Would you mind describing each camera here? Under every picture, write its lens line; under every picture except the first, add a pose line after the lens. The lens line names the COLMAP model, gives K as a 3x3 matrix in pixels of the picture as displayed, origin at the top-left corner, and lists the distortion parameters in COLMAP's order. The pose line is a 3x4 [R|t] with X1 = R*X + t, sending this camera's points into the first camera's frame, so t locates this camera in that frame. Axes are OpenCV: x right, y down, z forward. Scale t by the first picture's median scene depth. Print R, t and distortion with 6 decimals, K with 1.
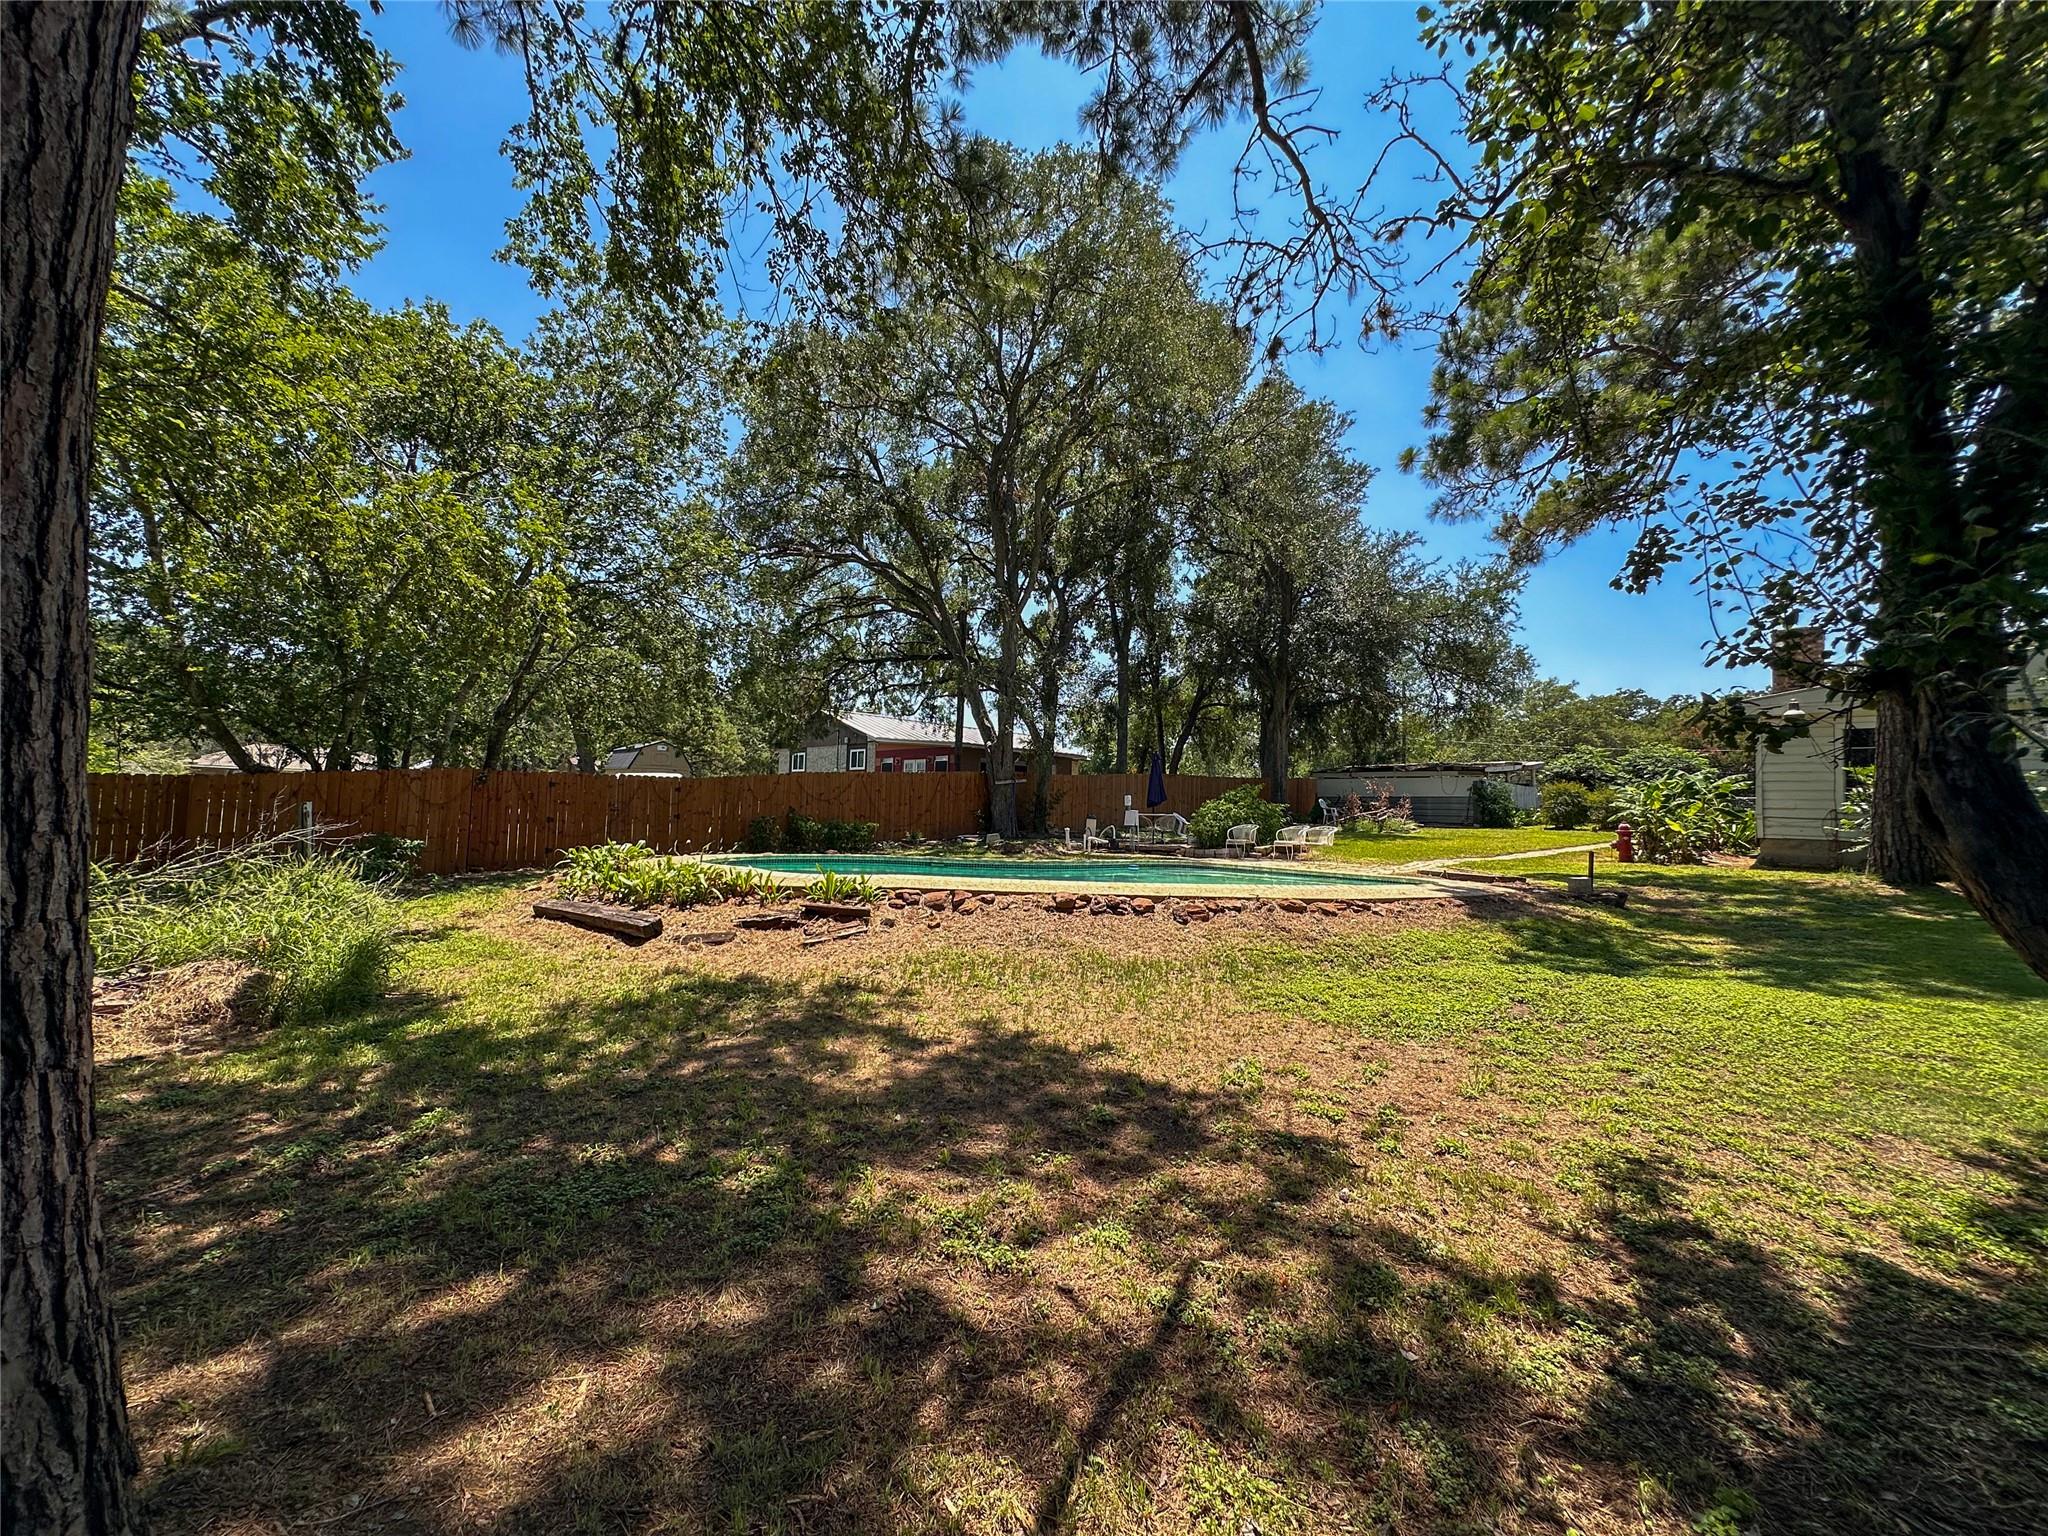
lens RADIAL K [[840.8, 0, 1024.0], [0, 840.8, 768.0], [0, 0, 1]] dist [-0.002312, 0.000133]
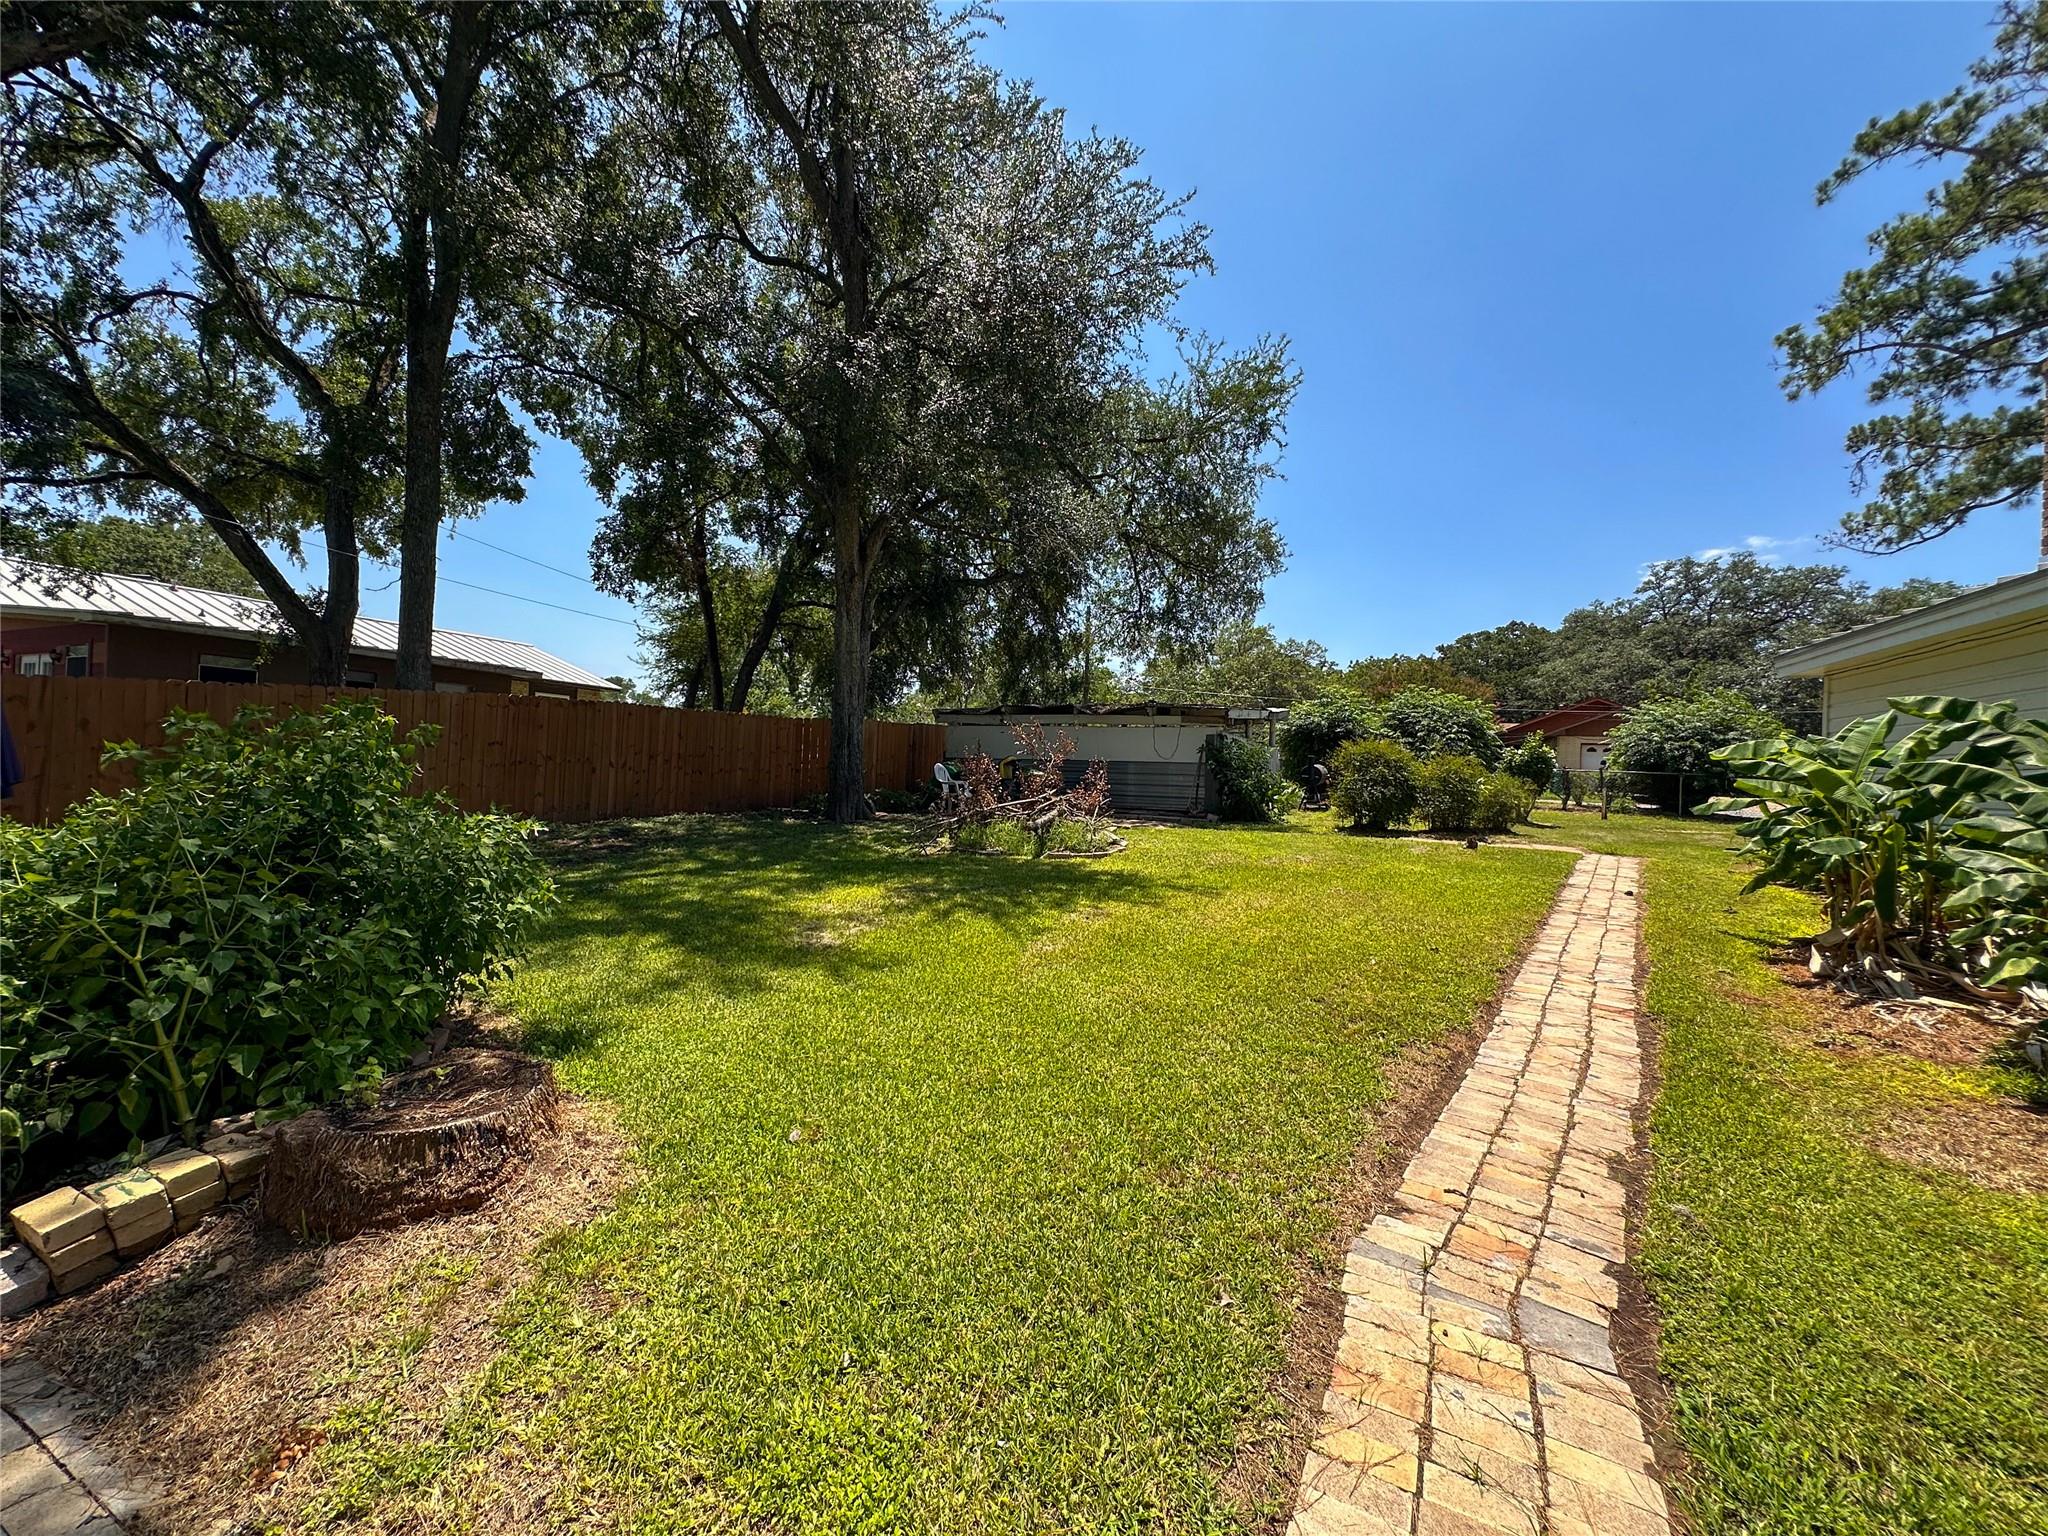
lens RADIAL K [[827.5, 0, 1023.8], [0, 827.5, 765.4], [0, 0, 1]] dist [-0.003603, -0.000342]
pose [[0.936442, 0.013981, 0.350542, 0.369185], [-0.034452, 0.998041, 0.052229, 0.018126], [-0.349125, -0.060986, 0.935089, 0.845219]]
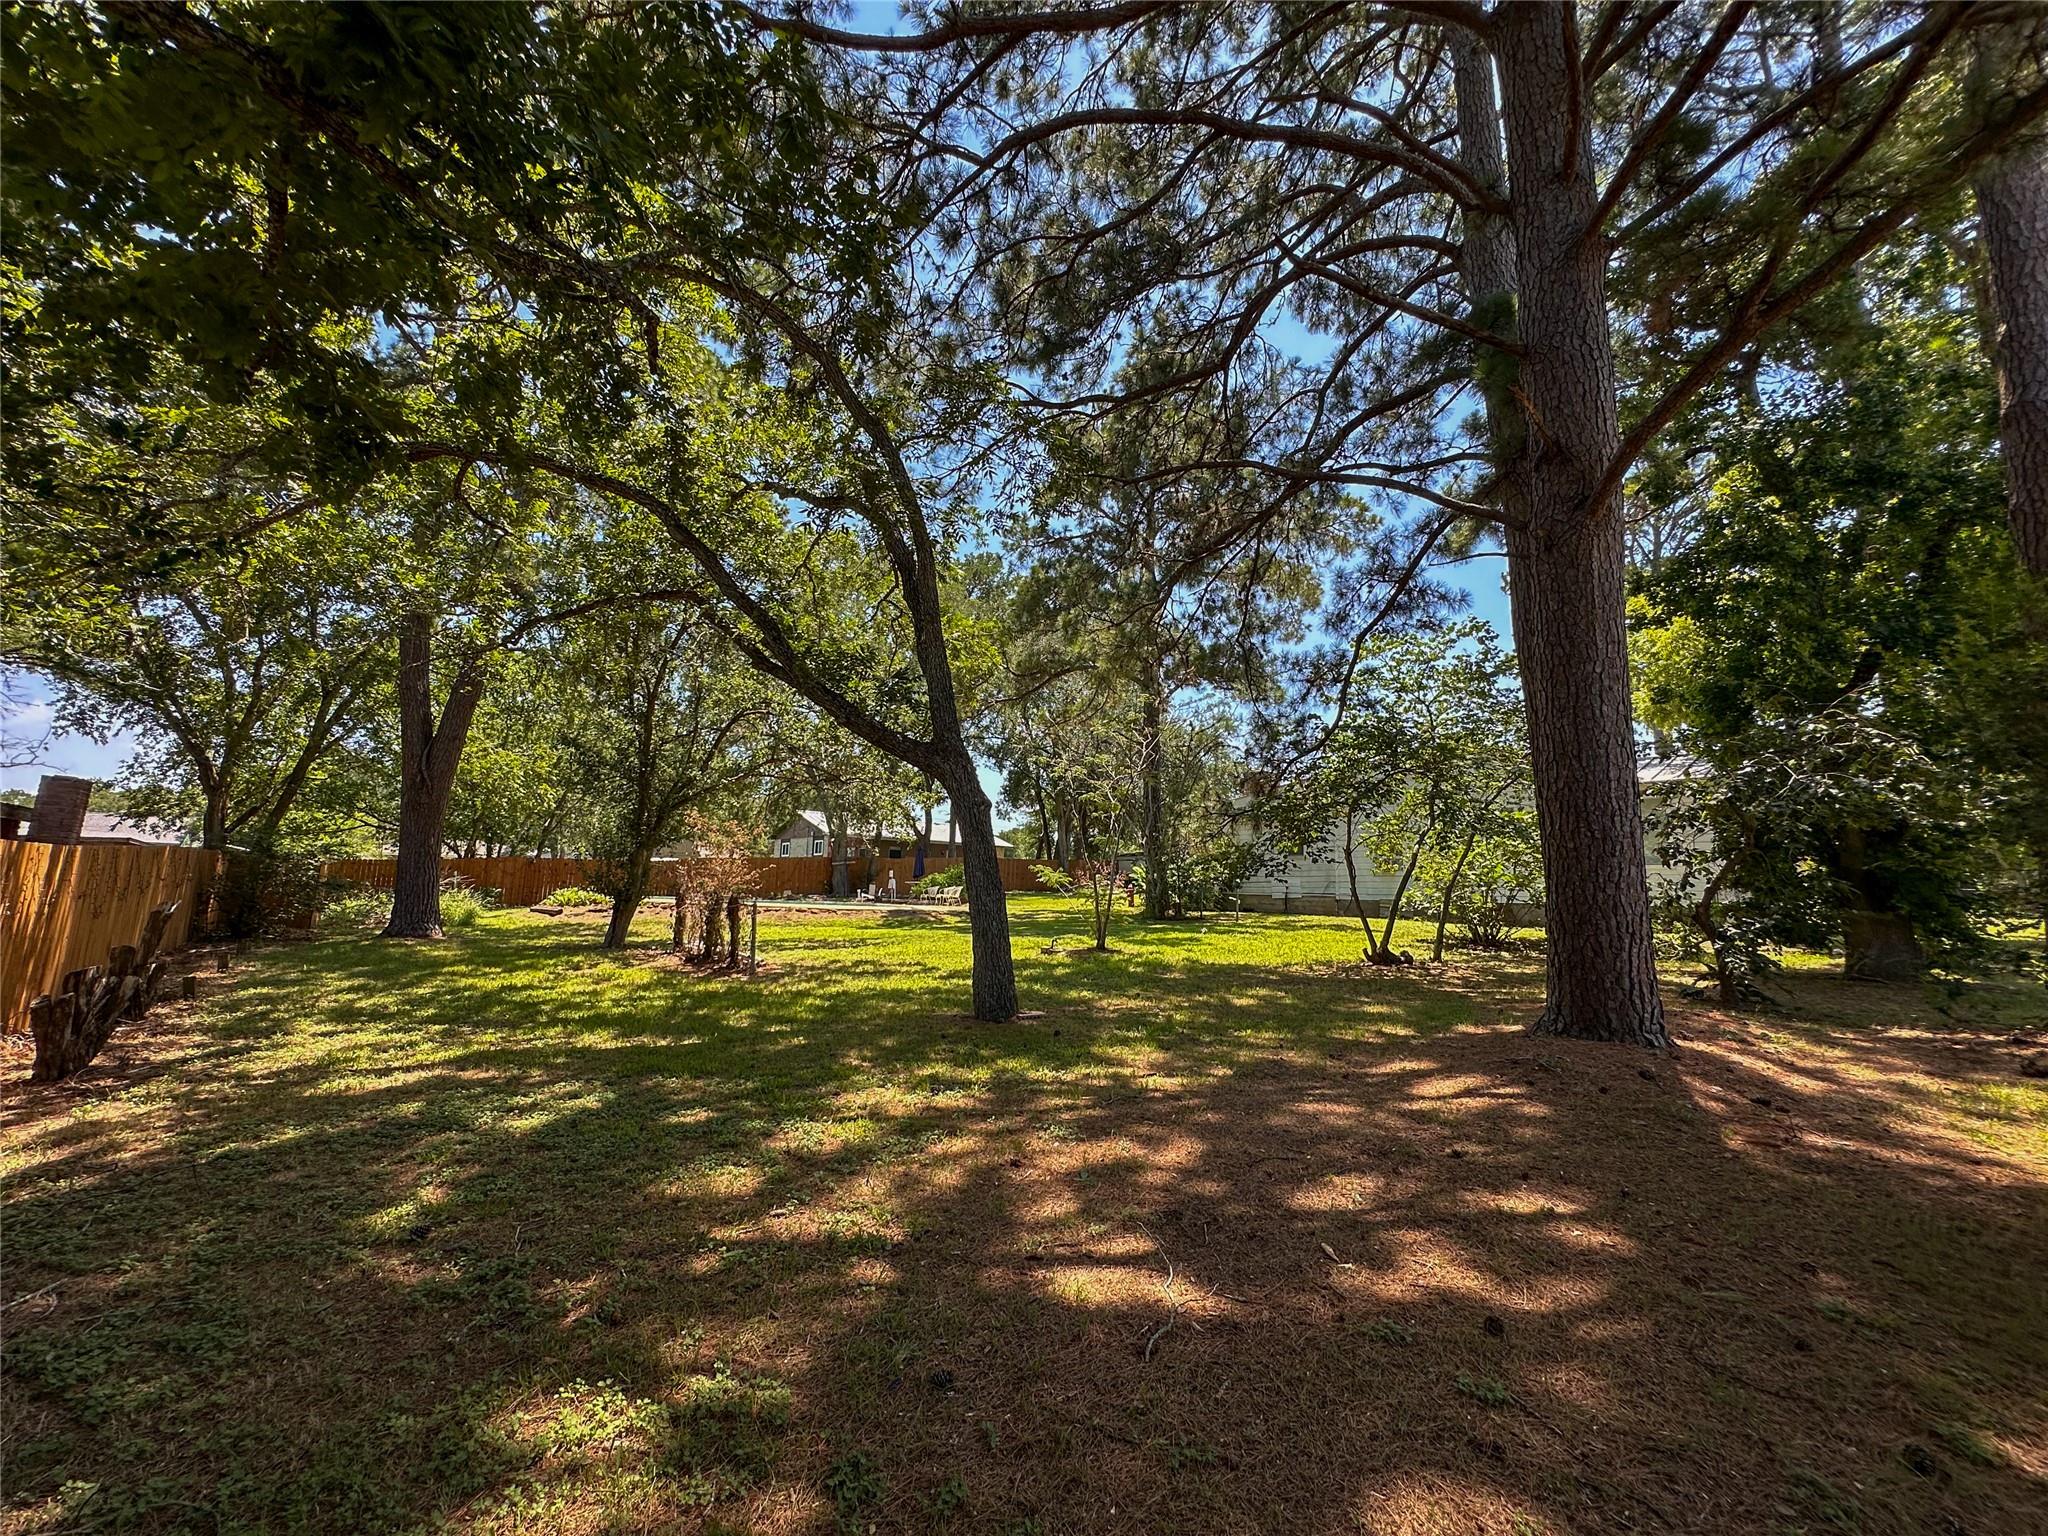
lens RADIAL K [[827.5, 0, 1023.8], [0, 827.5, 765.4], [0, 0, 1]] dist [-0.003603, -0.000342]
pose [[0.993184, -0.015782, -0.115481, 0.639567], [0.003725, 0.994582, -0.103886, -0.003984], [0.116495, 0.102748, 0.987862, -0.722845]]
